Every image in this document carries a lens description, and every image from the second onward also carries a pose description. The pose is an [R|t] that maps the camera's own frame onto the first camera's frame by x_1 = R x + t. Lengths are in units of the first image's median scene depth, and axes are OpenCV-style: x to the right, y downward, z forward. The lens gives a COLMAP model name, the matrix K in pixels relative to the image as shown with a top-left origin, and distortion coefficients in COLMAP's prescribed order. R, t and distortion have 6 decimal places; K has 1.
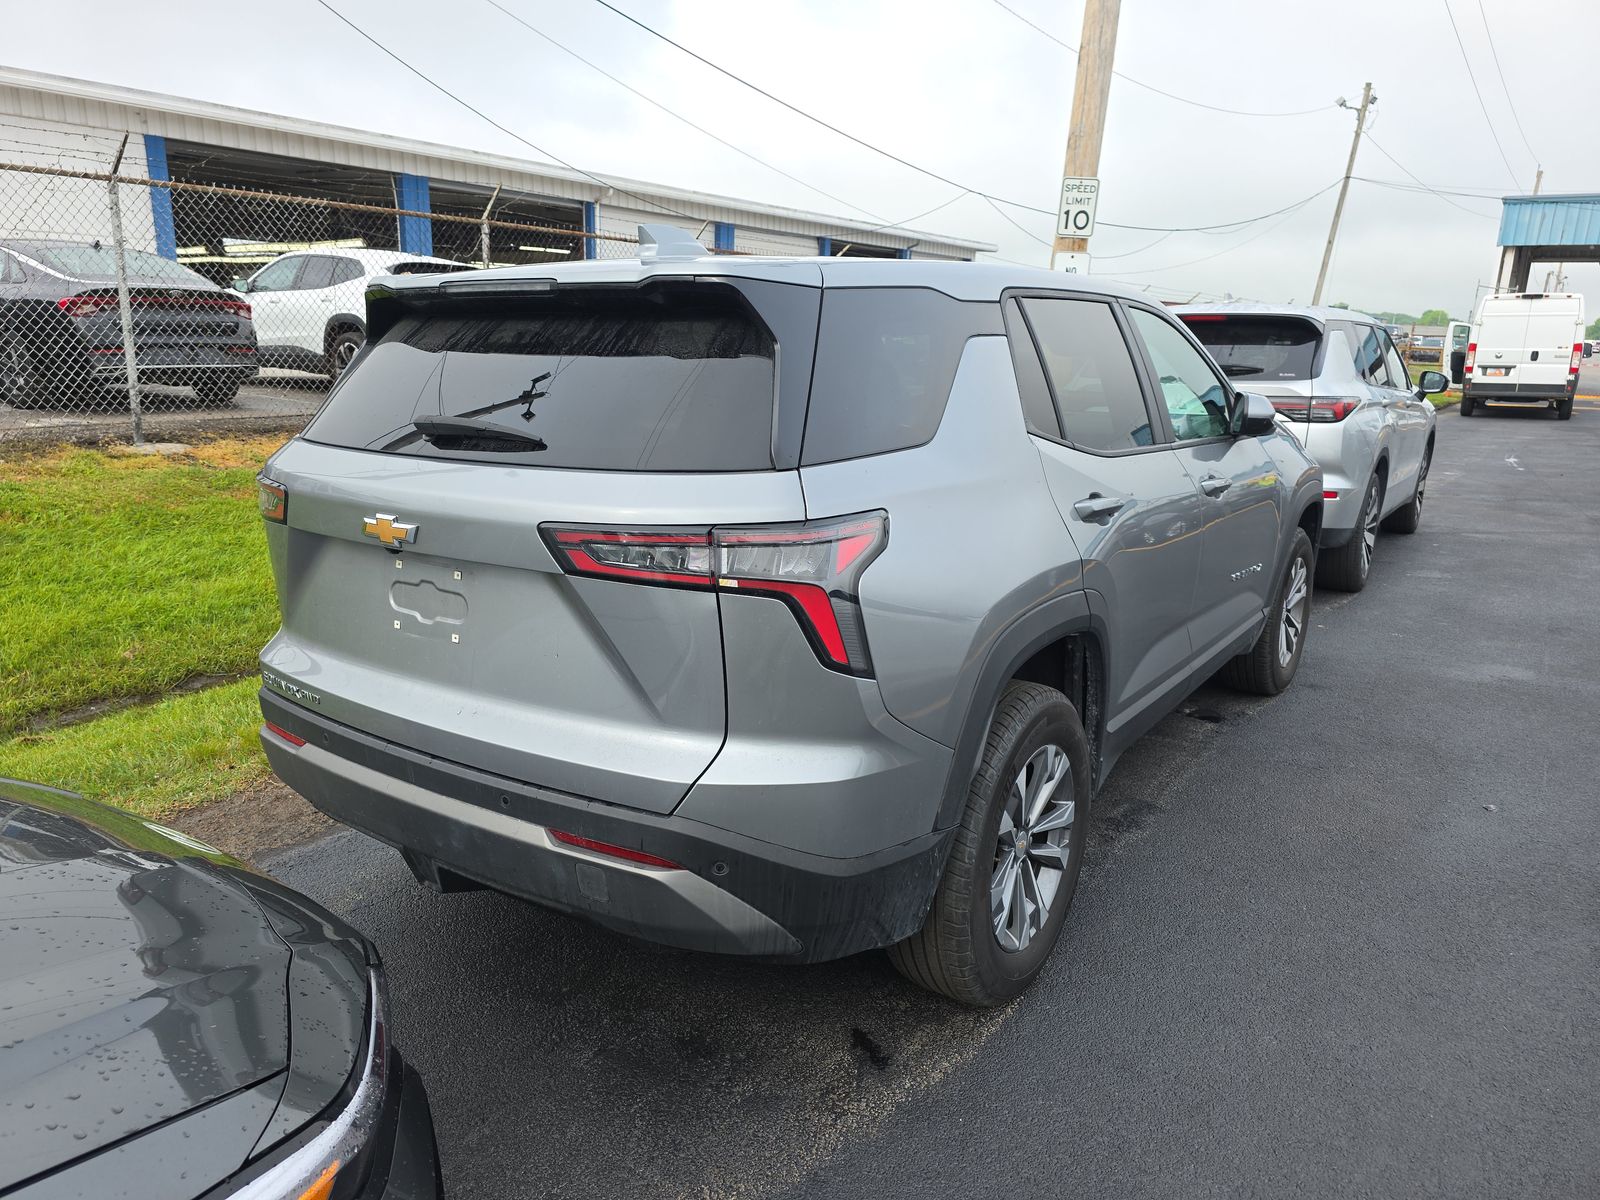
lens RADIAL K [[1083.2, 0, 800.0], [0, 1083.2, 600.0], [0, 0, 1]] dist [0.055677, -0.048266]
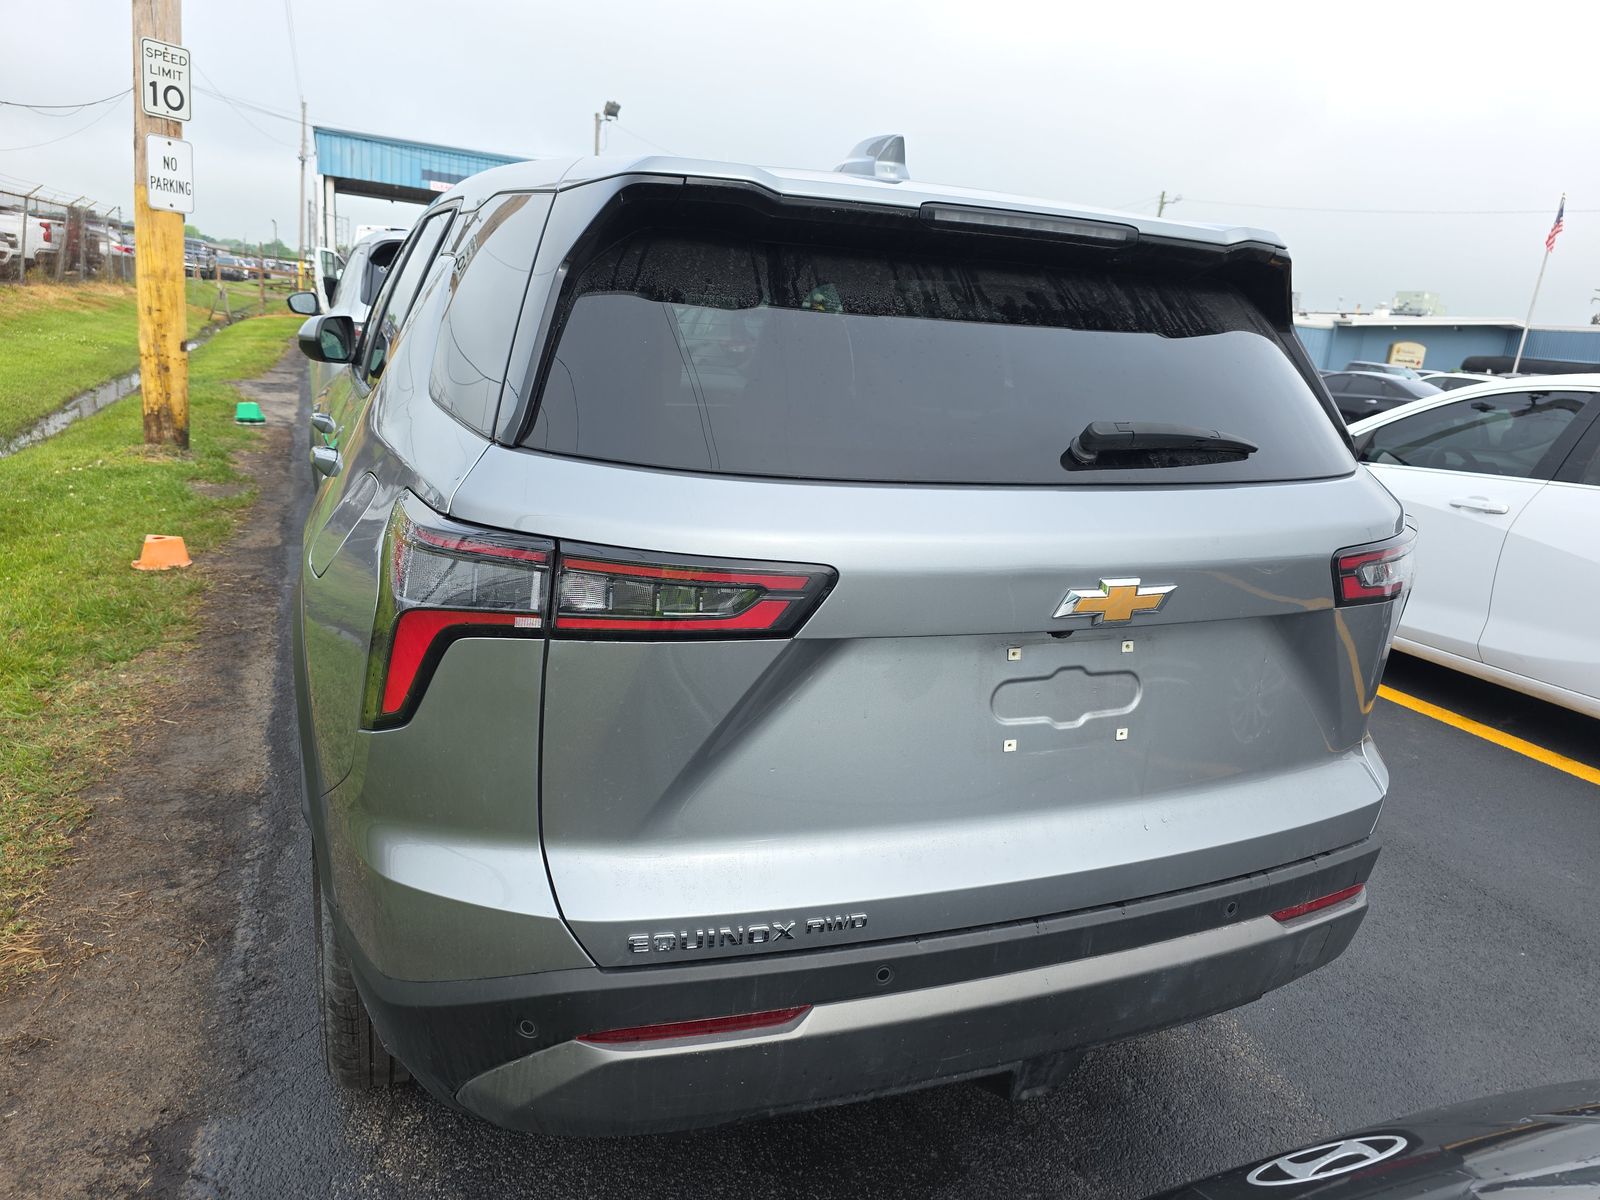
lens RADIAL K [[1084.7, 0, 813.1], [0, 1084.7, 617.5], [0, 0, 1]] dist [0.059547, -0.060419]
pose [[0.528206, -0.201427, 0.824879, -0.235900], [0.129873, 0.979191, 0.155944, -0.041935], [-0.839125, 0.024759, 0.543375, 0.184480]]
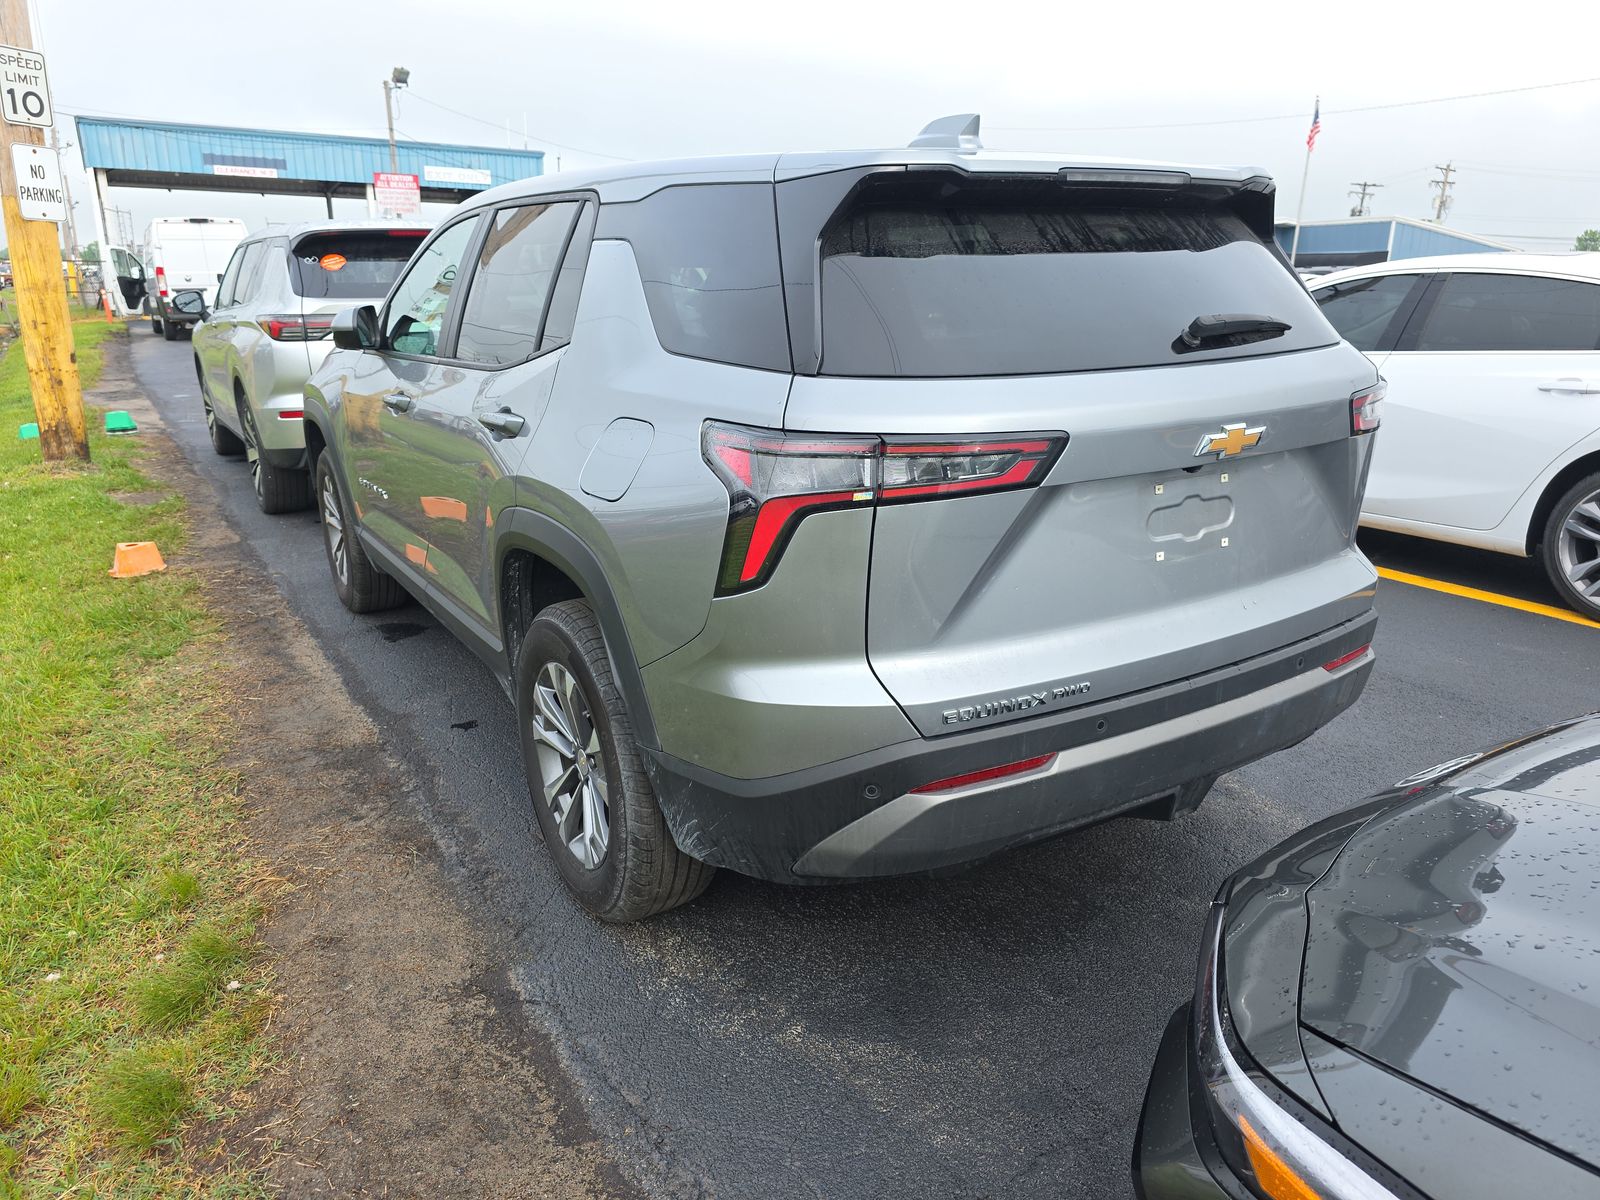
lens RADIAL K [[1083.2, 0, 800.0], [0, 1083.2, 600.0], [0, 0, 1]] dist [0.055677, -0.048266]
pose [[0.388022, -0.283303, 0.877028, -0.319645], [0.228624, 0.951429, 0.206188, -0.049125], [-0.892844, 0.120504, 0.433945, 0.217817]]
